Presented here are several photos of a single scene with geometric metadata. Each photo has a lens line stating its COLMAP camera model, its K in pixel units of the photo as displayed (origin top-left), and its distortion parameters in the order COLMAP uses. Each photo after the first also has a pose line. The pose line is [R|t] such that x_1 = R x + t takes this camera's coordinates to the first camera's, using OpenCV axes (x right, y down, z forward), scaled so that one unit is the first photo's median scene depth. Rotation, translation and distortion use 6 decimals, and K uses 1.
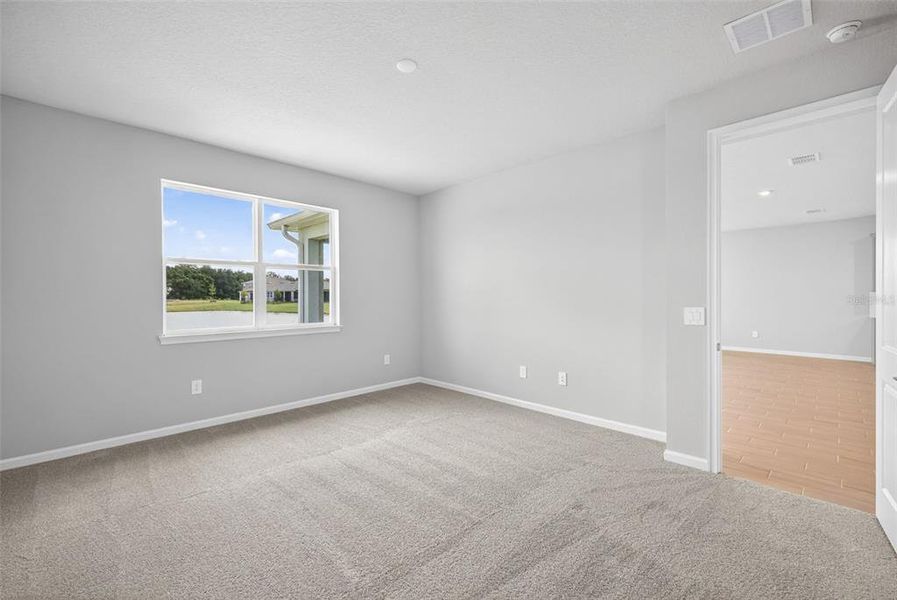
lens RADIAL K [[392.7, 0, 446.3], [0, 392.7, 293.5], [0, 0, 1]] dist [-0.000606, -0.000174]
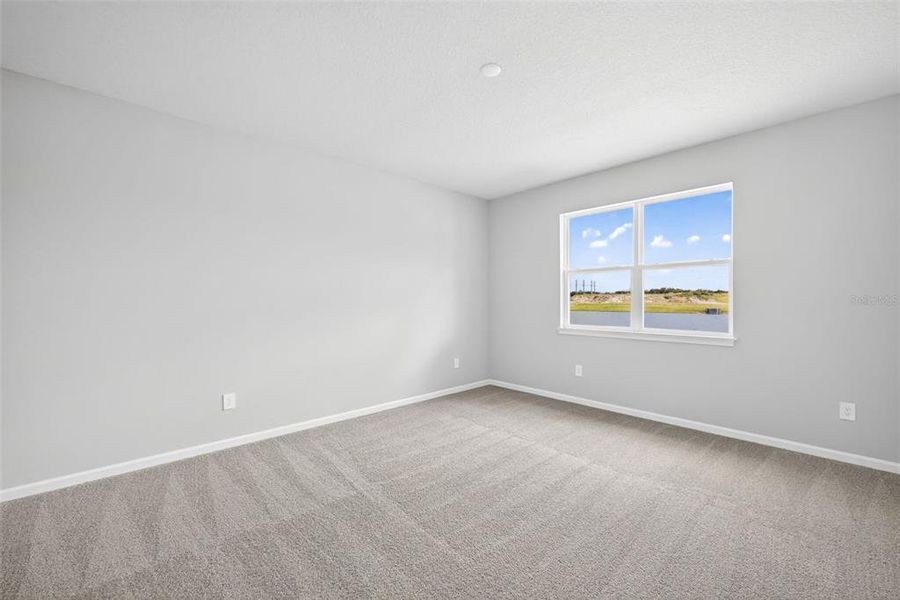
lens RADIAL K [[394.0, 0, 448.0], [0, 394.0, 301.8], [0, 0, 1]] dist [-0.000606, -0.000174]
pose [[-0.091460, 0.007437, -0.995781, 0.657295], [0.008014, 0.999945, 0.006732, 0.004089], [0.995776, -0.007364, -0.091515, 0.688596]]
